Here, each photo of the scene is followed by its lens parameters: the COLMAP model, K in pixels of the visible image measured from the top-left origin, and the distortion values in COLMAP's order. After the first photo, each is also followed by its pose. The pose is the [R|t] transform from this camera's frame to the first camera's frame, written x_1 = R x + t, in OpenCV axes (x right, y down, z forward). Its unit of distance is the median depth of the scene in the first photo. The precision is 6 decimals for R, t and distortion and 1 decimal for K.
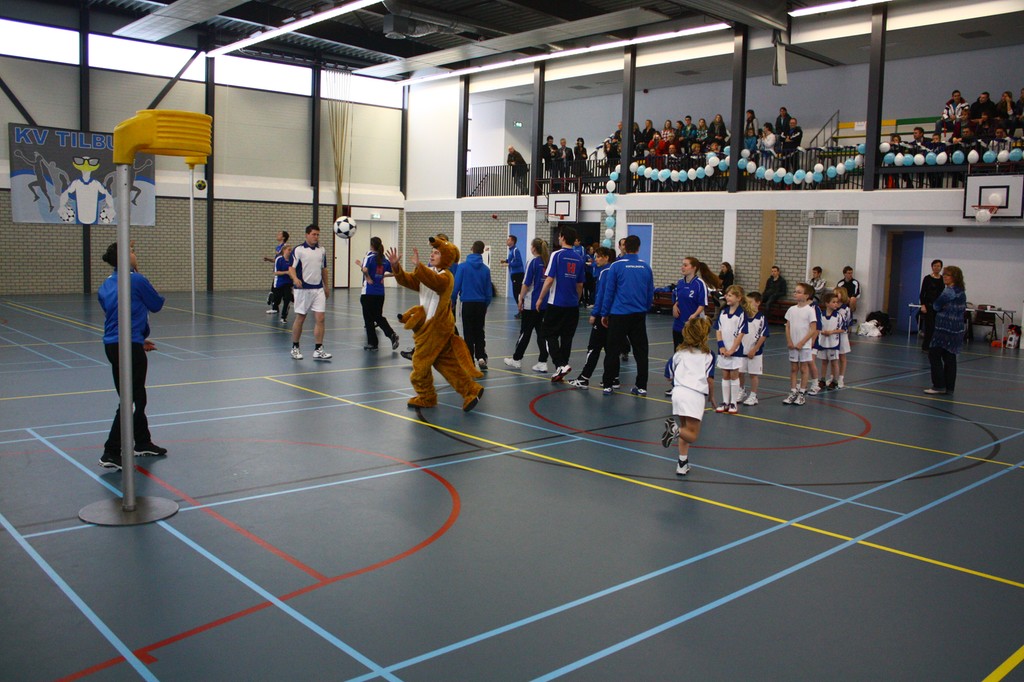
lens RADIAL K [[896.5, 0, 516.8], [0, 896.5, 345.0], [0, 0, 1]] dist [-0.155512, 0.142840]
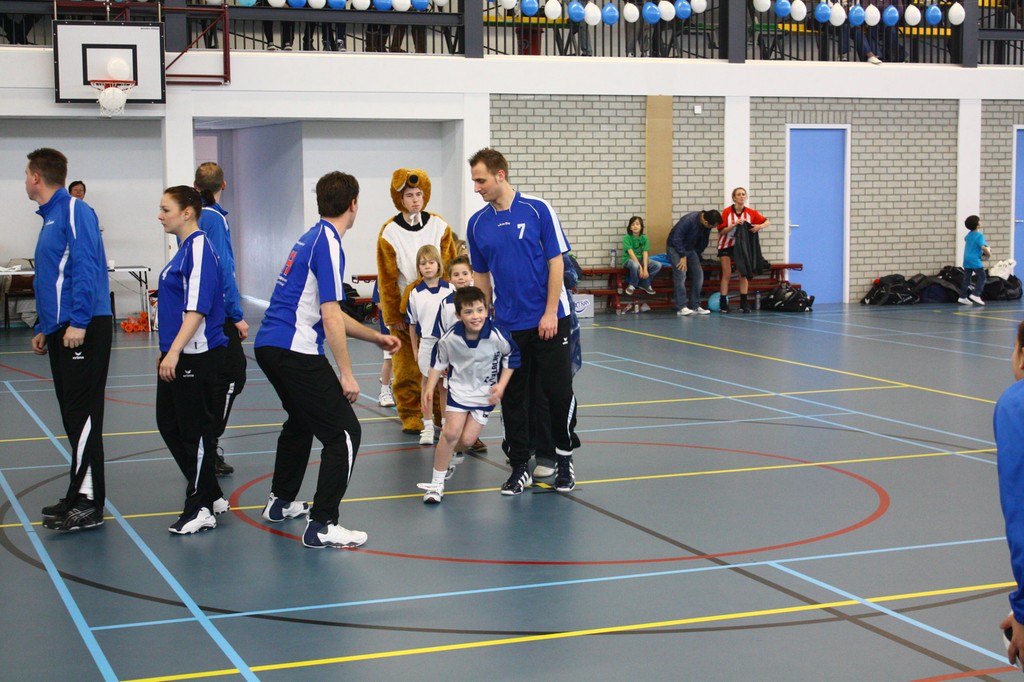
lens RADIAL K [[1724.8, 0, 518.3], [0, 1724.8, 345.6], [0, 0, 1]] dist [0.009044, 0.000000]
pose [[0.358807, -0.122119, 0.925389, -0.315889], [0.123364, 0.988912, 0.082669, -0.040944], [-0.925224, 0.084497, 0.369894, 0.285796]]
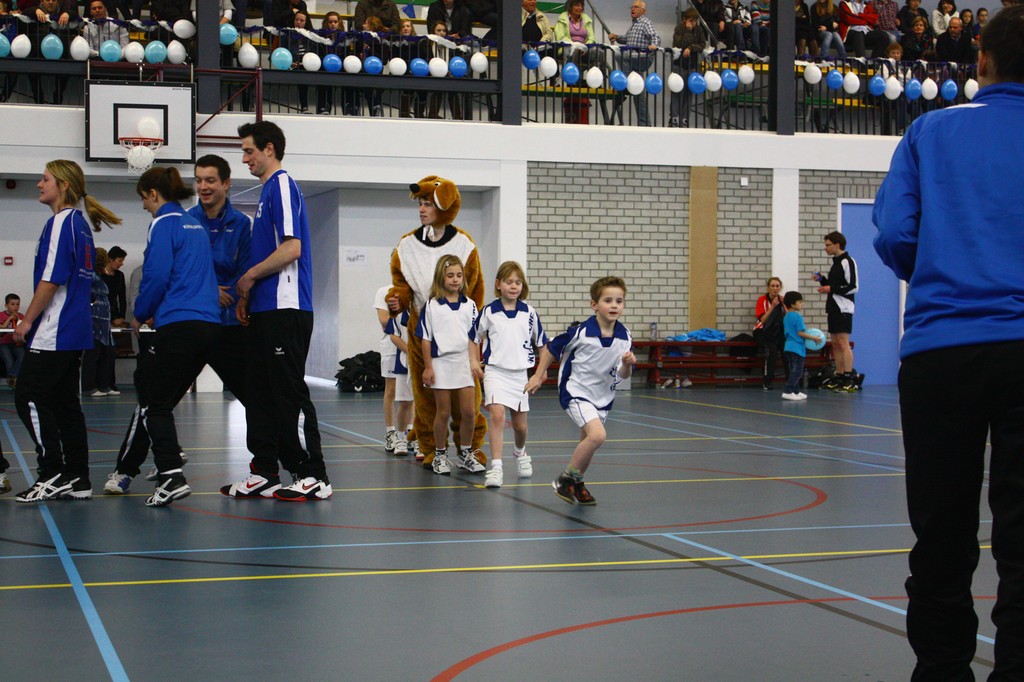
lens RADIAL K [[1793.5, 0, 516.8], [0, 1793.5, 340.8], [0, 0, 1]] dist [0.020498, 0.000000]
pose [[0.421020, -0.044428, 0.905963, -0.312459], [0.110833, 0.993835, -0.002769, -0.002412], [-0.900255, 0.101576, 0.423349, 0.243187]]
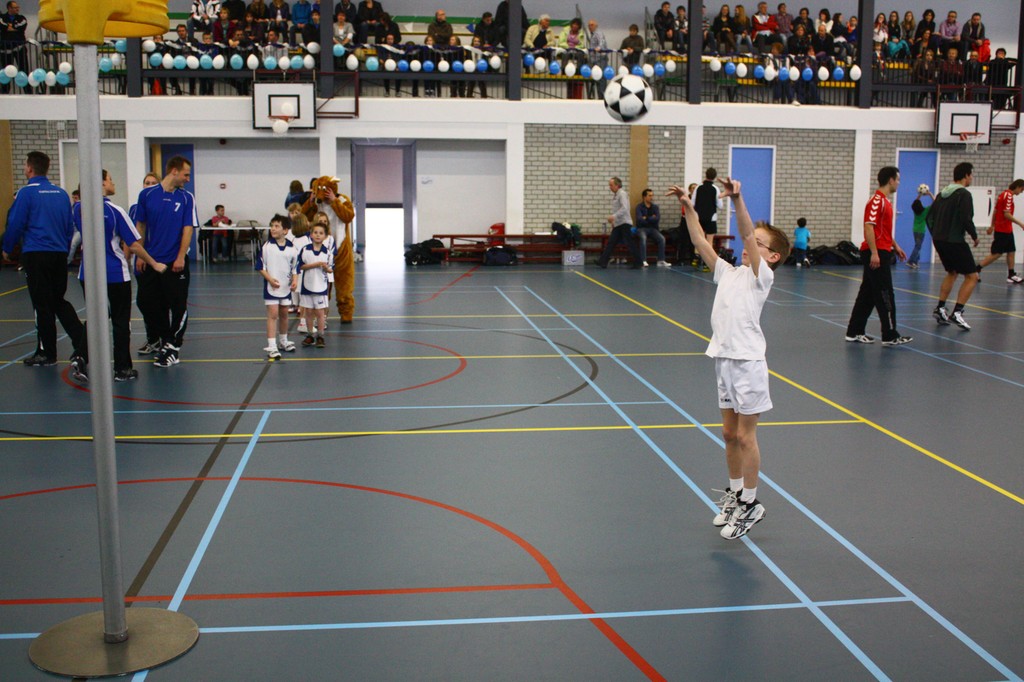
lens RADIAL K [[1072.3, 0, 516.8], [0, 1072.3, 338.6], [0, 0, 1]] dist [-0.074080, 0.000000]
pose [[0.582054, -0.146332, 0.799875, -0.209409], [0.101602, 0.989053, 0.107007, -0.015189], [-0.806778, 0.018985, 0.590550, 0.090437]]
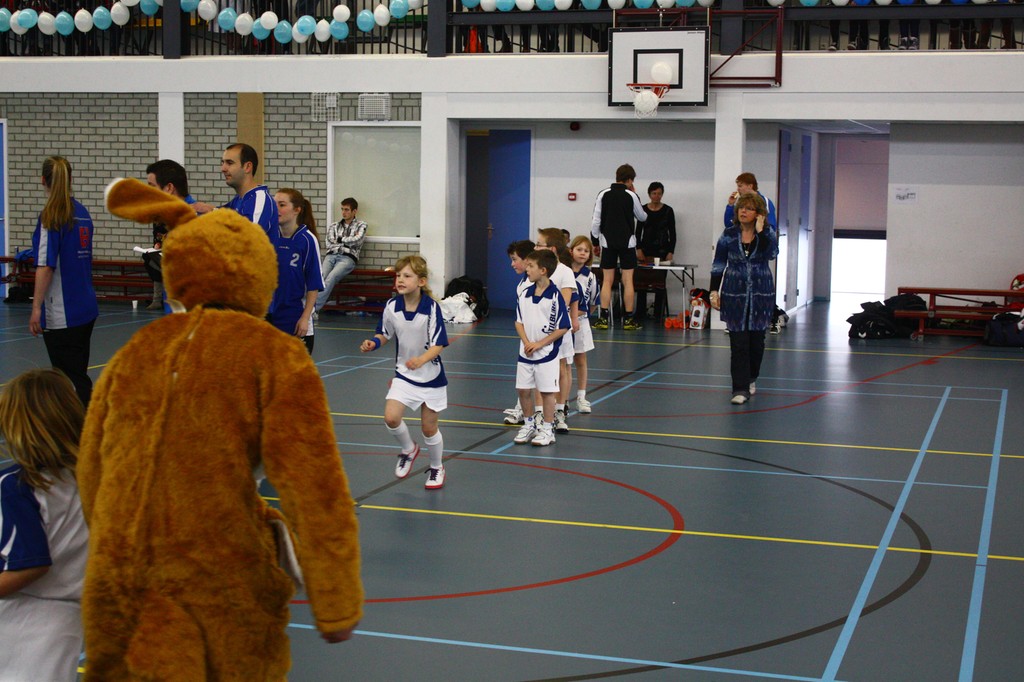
lens RADIAL K [[1640.5, 0, 514.9], [0, 1640.5, 341.2], [0, 0, 1]] dist [-0.000066, 0.000000]
pose [[0.867620, -0.065498, 0.492896, -0.063928], [0.065683, 0.997696, 0.016960, -0.011769], [-0.492871, 0.017660, 0.869923, 0.078569]]
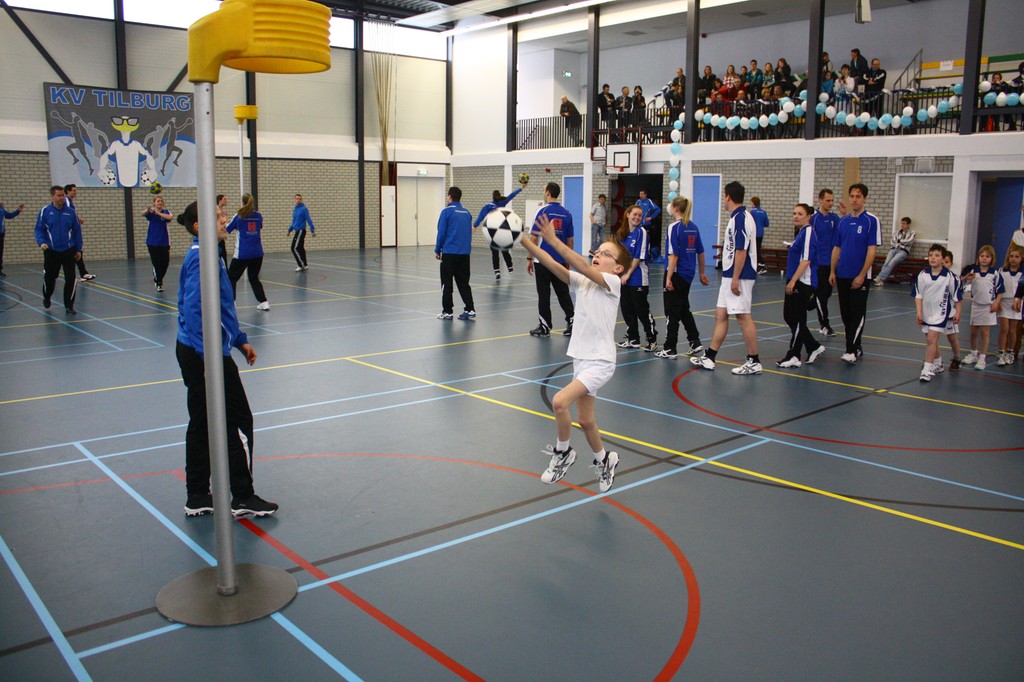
lens RADIAL K [[860.4, 0, 518.8], [0, 860.4, 341.5], [0, 0, 1]] dist [-0.161510, 0.144189]
pose [[0.999588, -0.016712, -0.023349, -0.049410], [0.017919, 0.998462, 0.052458, -0.010119], [0.022436, -0.052855, 0.998350, 0.089260]]
